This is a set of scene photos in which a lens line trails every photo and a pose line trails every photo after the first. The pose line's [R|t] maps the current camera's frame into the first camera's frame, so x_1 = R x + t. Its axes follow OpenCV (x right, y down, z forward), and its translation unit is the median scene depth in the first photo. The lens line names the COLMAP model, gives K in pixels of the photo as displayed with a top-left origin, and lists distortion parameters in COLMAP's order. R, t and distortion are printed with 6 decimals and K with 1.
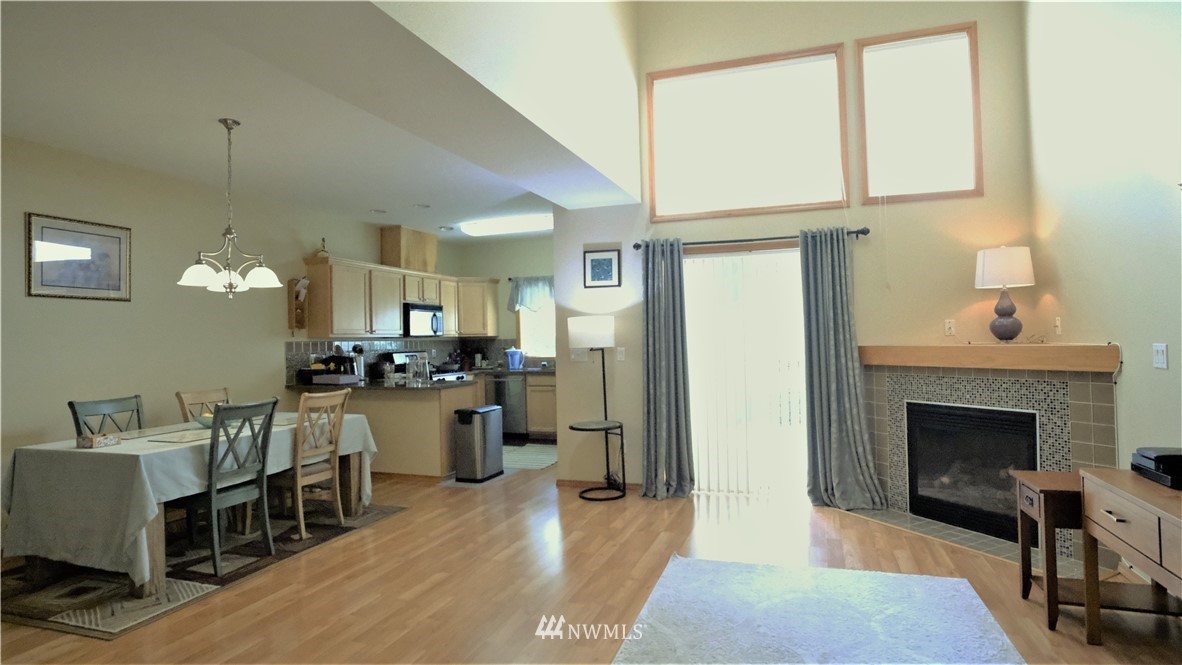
lens RADIAL K [[624.3, 0, 591.0], [0, 624.3, 332.5], [0, 0, 1]] dist [-0.067229, 0.039437]
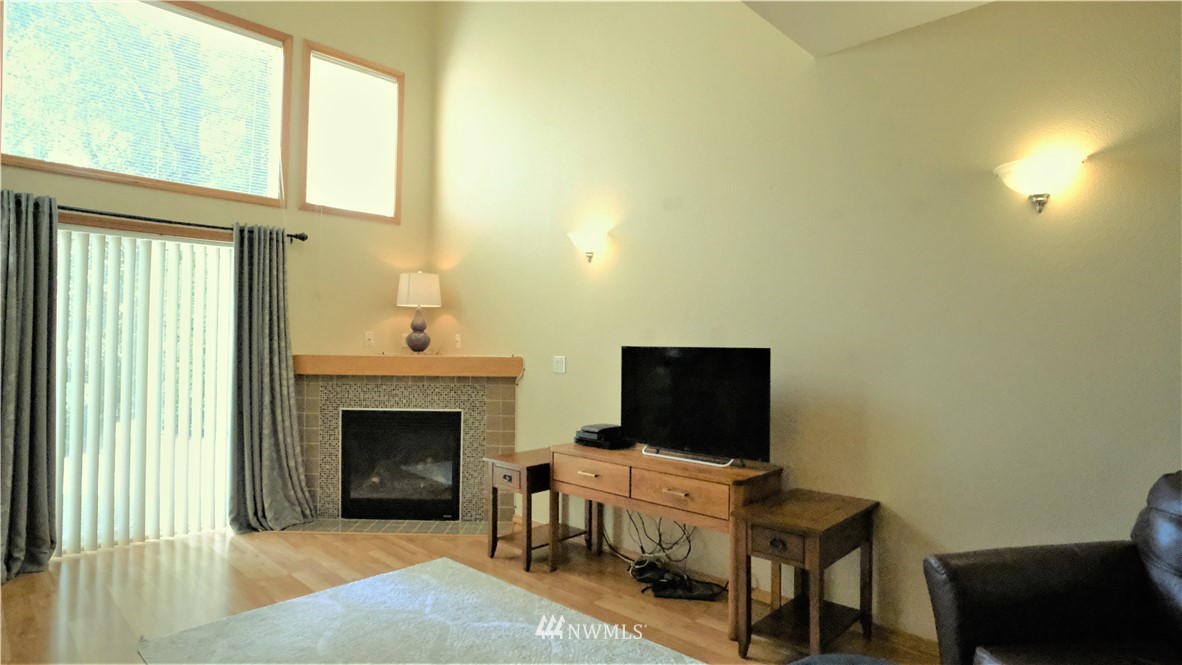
lens RADIAL K [[624.3, 0, 591.0], [0, 624.3, 332.5], [0, 0, 1]] dist [-0.067229, 0.039437]
pose [[0.418775, 0.045473, 0.906951, -0.244351], [-0.028766, 0.998908, -0.036802, 0.009106], [-0.907634, -0.010678, 0.419626, 0.182369]]
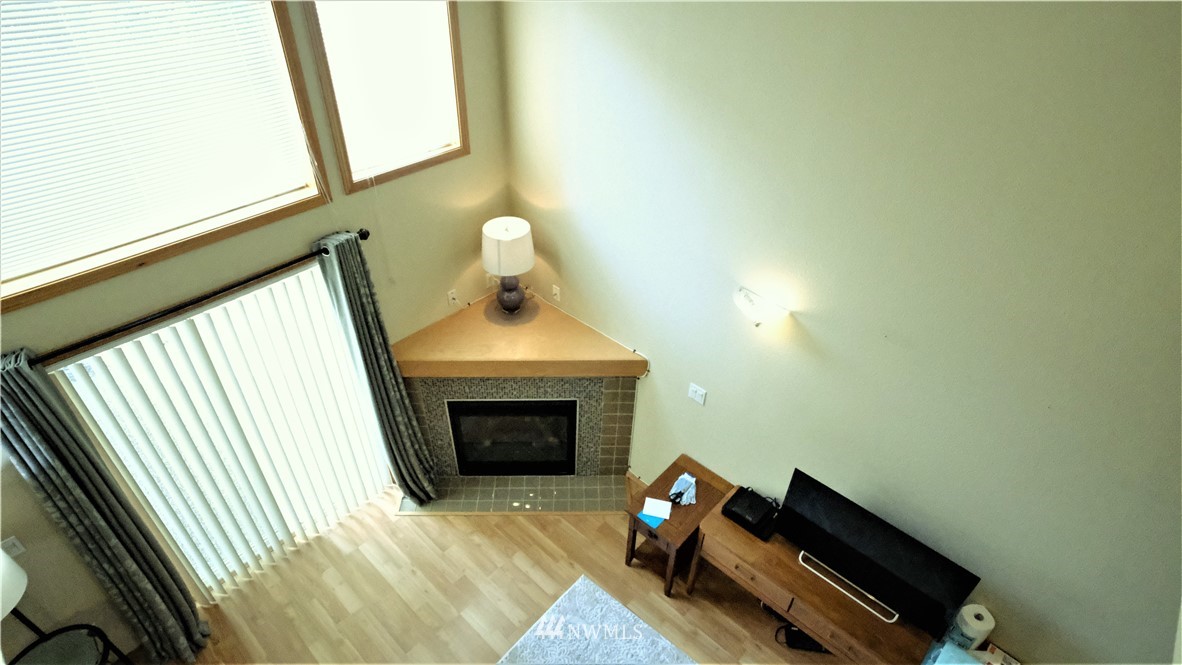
lens RADIAL K [[624.3, 0, 591.0], [0, 624.3, 332.5], [0, 0, 1]] dist [-0.067229, 0.039437]
pose [[0.400584, -0.531519, 0.746337, -0.057453], [-0.039123, 0.803882, 0.593500, -0.527954], [-0.915424, -0.266946, 0.301228, 0.511991]]
